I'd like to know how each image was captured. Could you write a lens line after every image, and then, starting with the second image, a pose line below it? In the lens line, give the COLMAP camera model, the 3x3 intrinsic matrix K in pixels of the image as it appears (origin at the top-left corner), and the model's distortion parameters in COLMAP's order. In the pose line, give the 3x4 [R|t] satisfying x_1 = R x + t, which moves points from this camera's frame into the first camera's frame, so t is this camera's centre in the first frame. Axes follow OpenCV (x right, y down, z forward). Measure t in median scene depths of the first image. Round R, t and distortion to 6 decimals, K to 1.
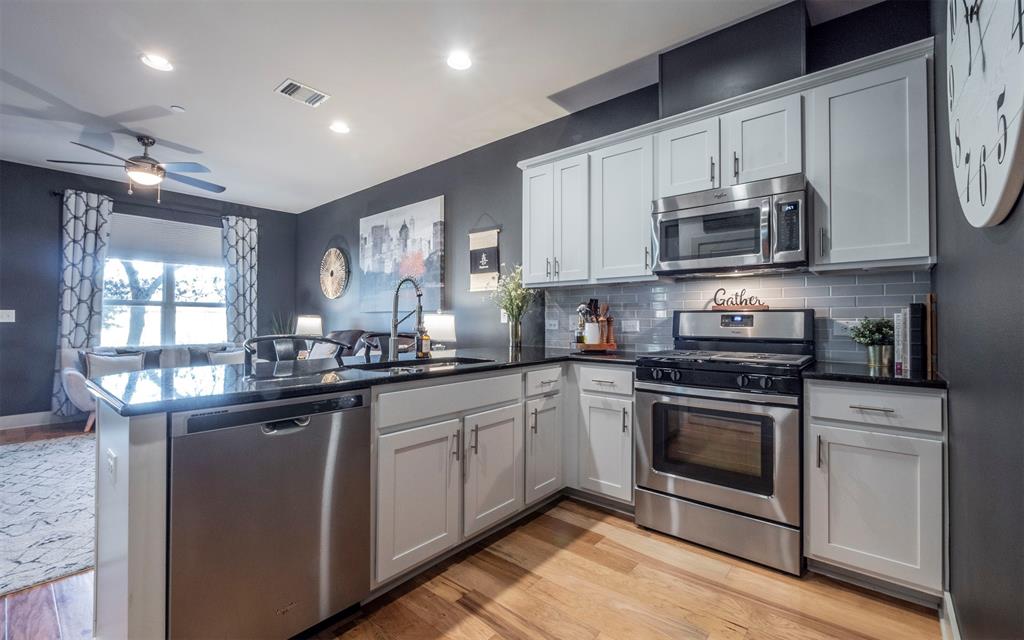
lens RADIAL K [[435.1, 0, 512.0], [0, 435.1, 320.0], [0, 0, 1]] dist [0.001149, 0.000187]
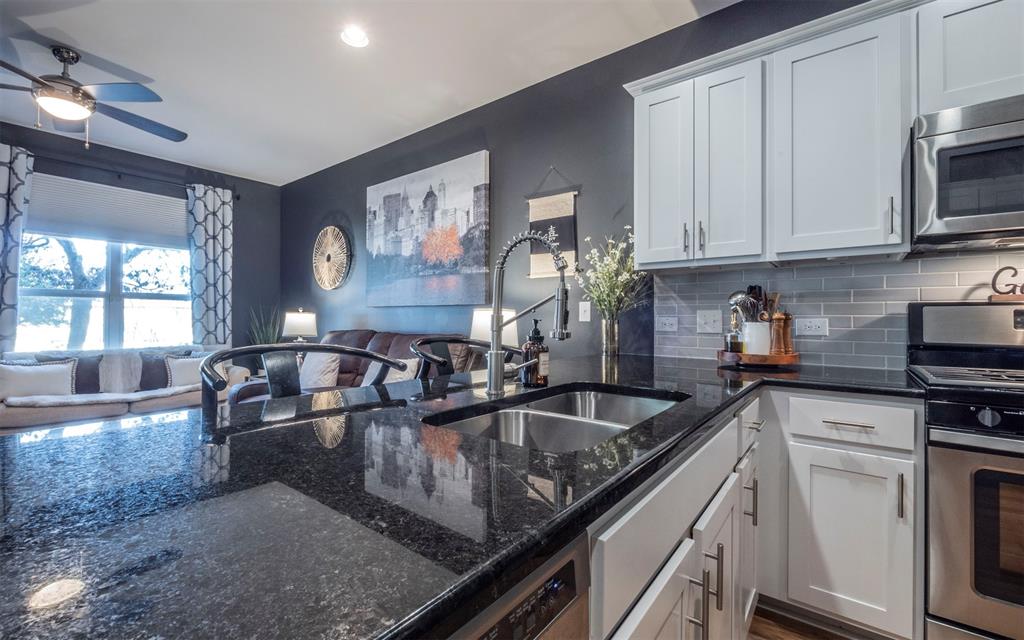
lens RADIAL K [[429.1, 0, 512.0], [0, 429.1, 320.0], [0, 0, 1]] dist [-0.002485, -0.000800]
pose [[0.998897, 0.002445, 0.046901, -0.149392], [-0.002732, 0.999978, 0.006050, 0.000428], [-0.046885, -0.006172, 0.998881, 0.259958]]
